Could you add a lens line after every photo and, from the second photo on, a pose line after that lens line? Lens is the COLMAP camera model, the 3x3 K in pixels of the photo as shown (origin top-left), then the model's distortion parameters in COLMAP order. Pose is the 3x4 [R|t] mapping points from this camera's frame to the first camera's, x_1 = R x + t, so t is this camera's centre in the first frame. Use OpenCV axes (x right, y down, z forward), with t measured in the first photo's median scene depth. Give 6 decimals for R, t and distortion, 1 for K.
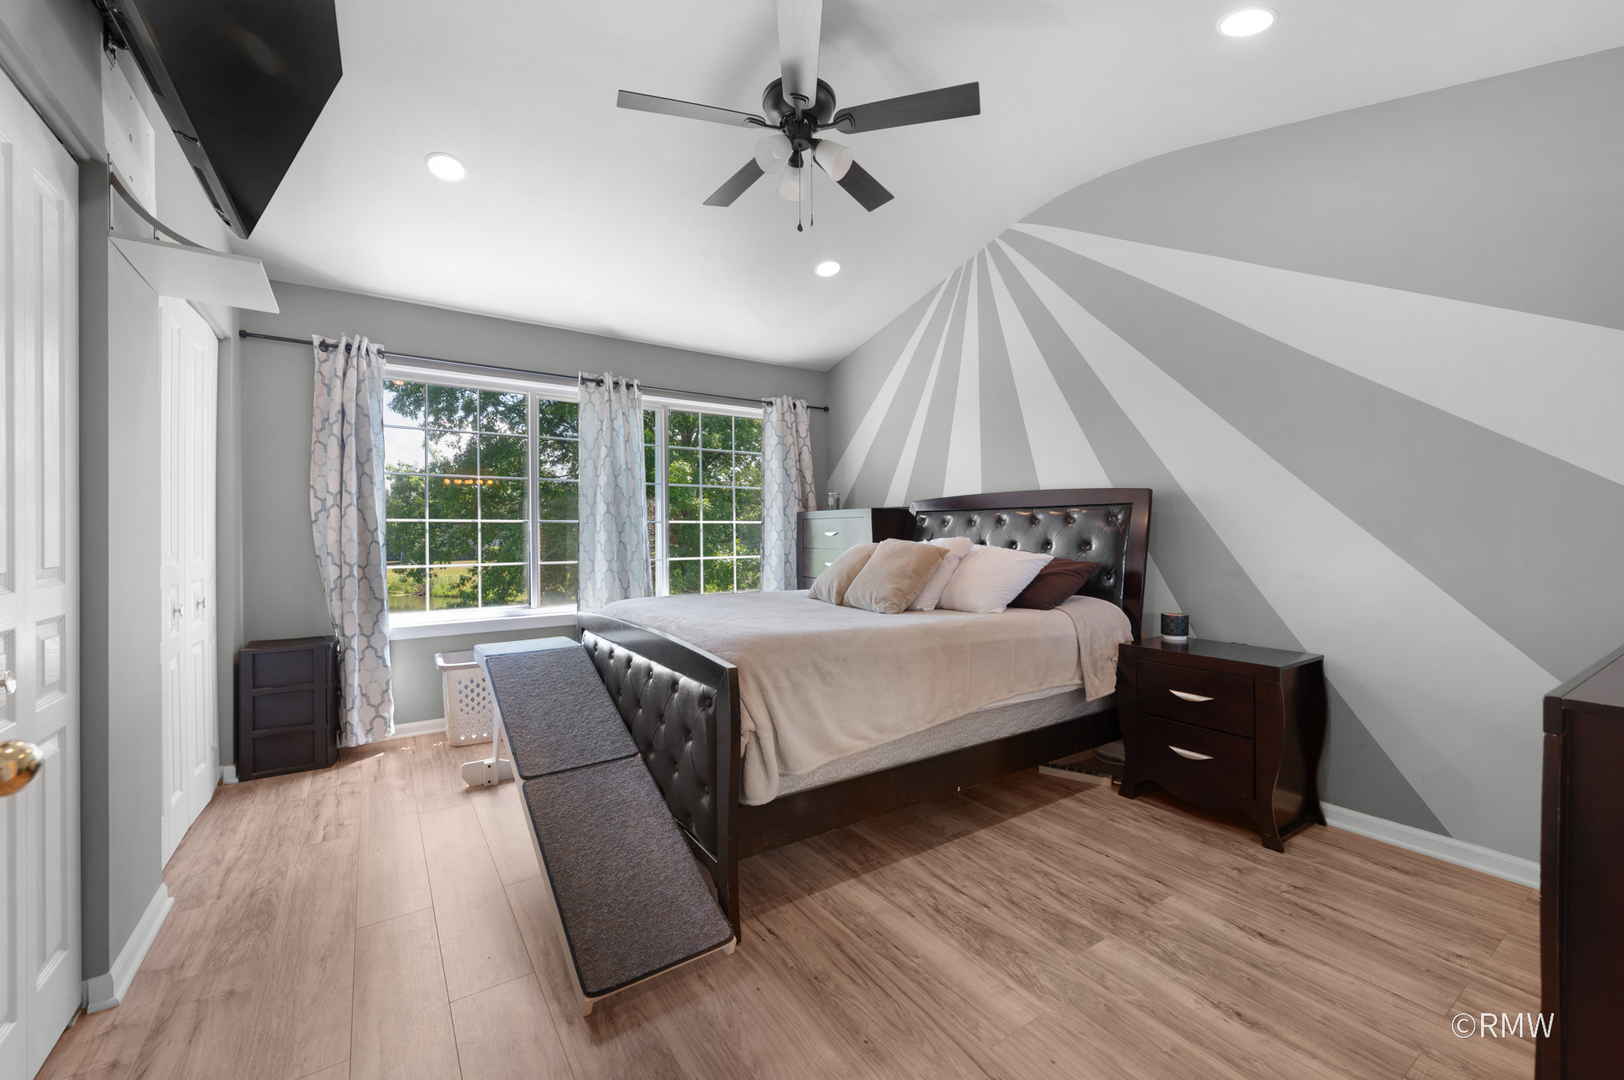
lens RADIAL K [[649.4, 0, 810.0], [0, 649.4, 539.1], [0, 0, 1]] dist [0.010874, -0.003091]
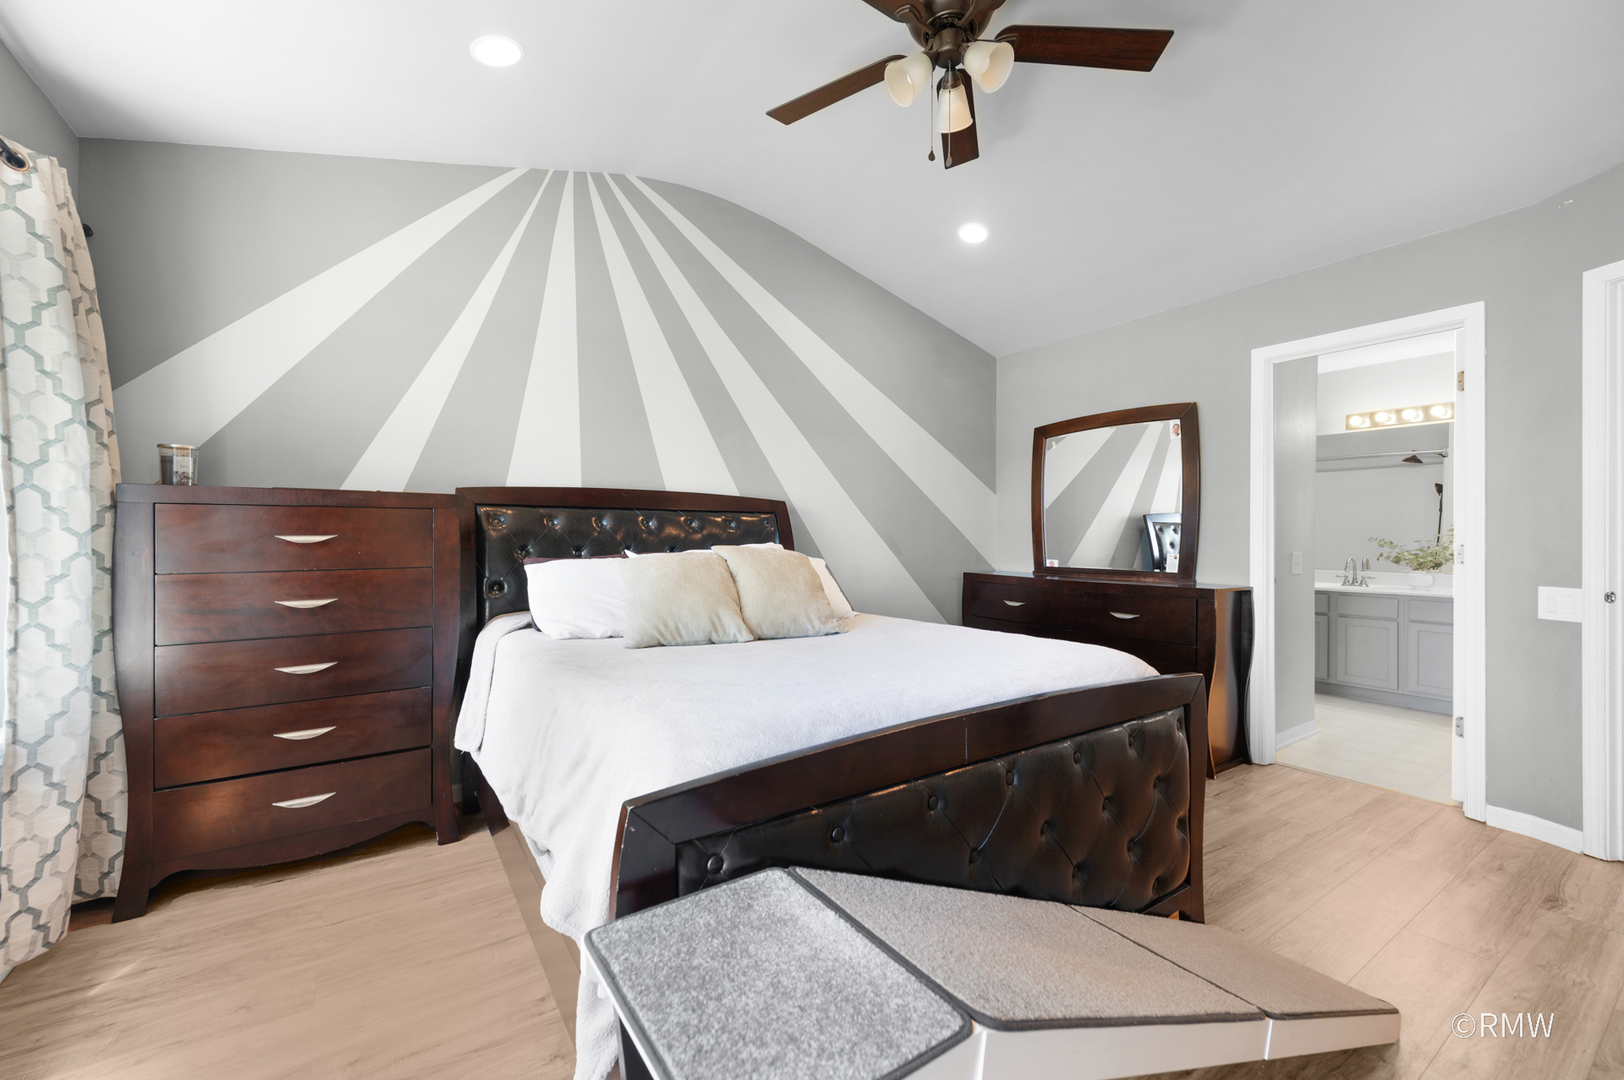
lens RADIAL K [[649.4, 0, 812.4], [0, 649.4, 548.2], [0, 0, 1]] dist [0.010874, -0.003091]
pose [[-0.003964, -0.017761, 0.999834, -0.499139], [0.010035, 0.999791, 0.017800, -0.005218], [-0.999942, 0.010104, -0.003785, 0.698057]]
